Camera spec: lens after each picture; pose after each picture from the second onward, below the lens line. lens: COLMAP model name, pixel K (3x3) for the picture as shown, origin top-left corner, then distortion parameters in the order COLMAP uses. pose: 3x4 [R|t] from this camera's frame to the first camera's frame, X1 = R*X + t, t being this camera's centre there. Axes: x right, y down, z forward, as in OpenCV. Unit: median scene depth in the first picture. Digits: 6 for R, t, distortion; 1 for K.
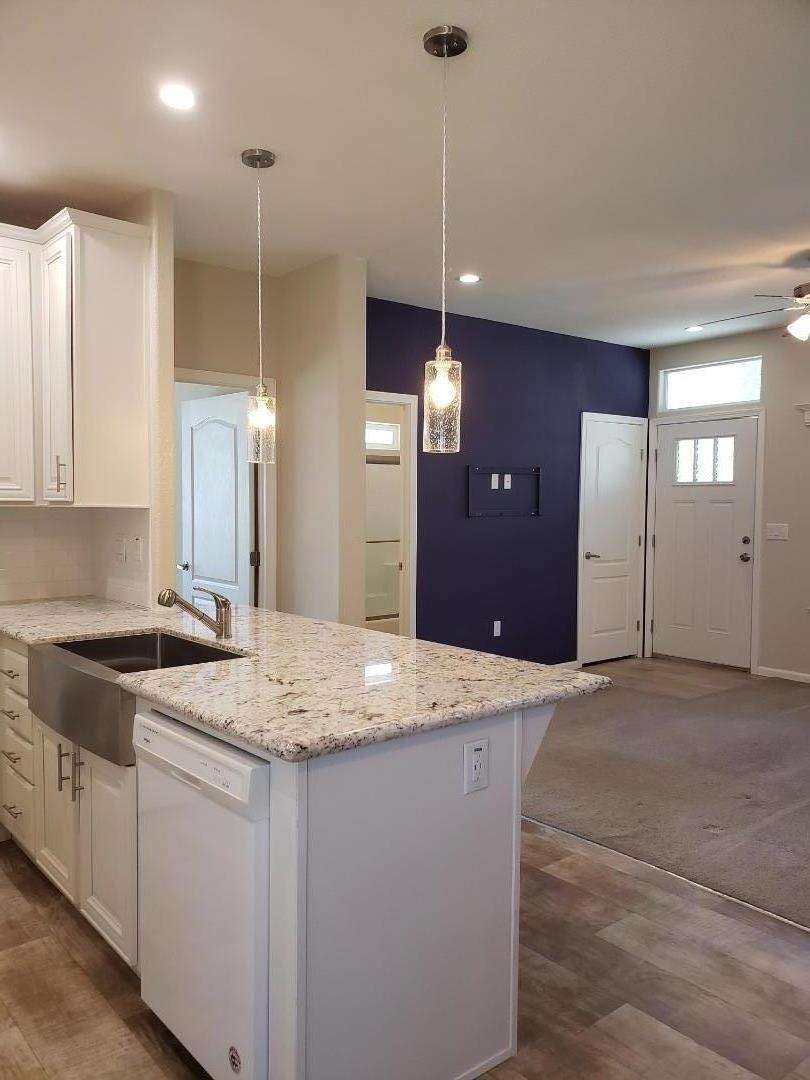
lens RADIAL K [[837.1, 0, 408.2], [0, 837.1, 552.5], [0, 0, 1]] dist [0.083106, -0.100775]
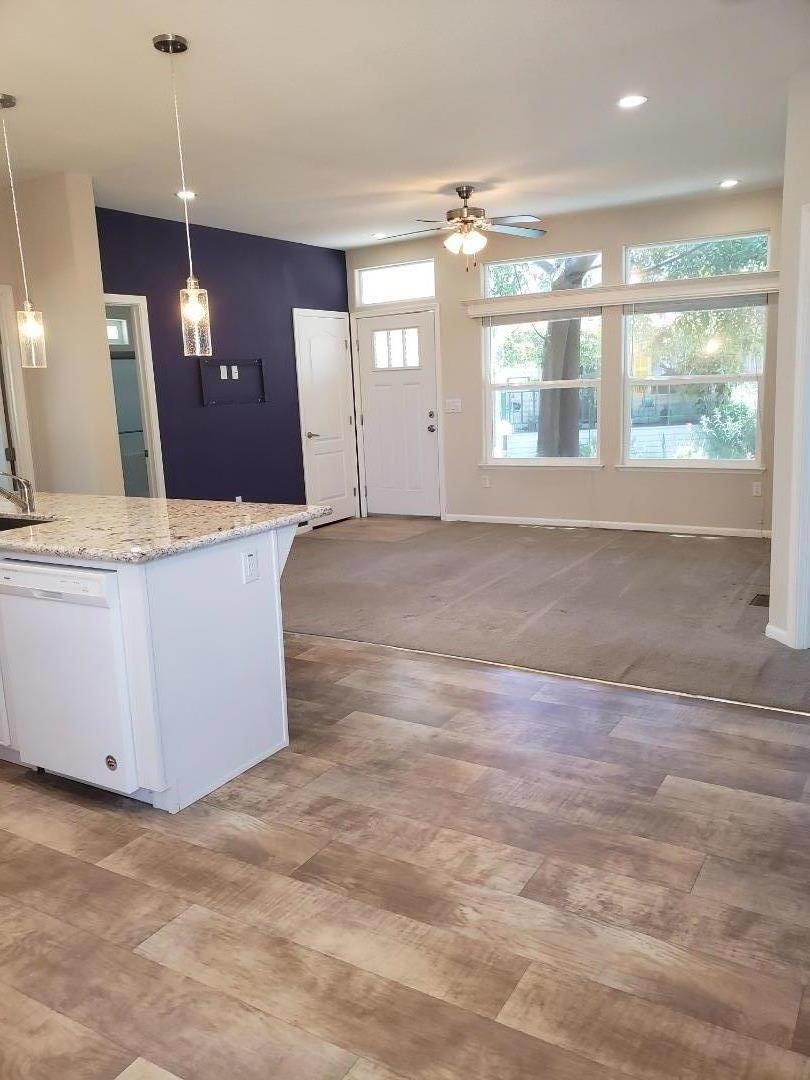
lens RADIAL K [[837.1, 0, 408.2], [0, 837.1, 552.5], [0, 0, 1]] dist [0.083106, -0.100775]
pose [[0.944401, -0.108022, 0.310543, -0.061438], [0.066300, 0.987654, 0.141928, 0.014713], [-0.322041, -0.113448, 0.939904, -0.276801]]
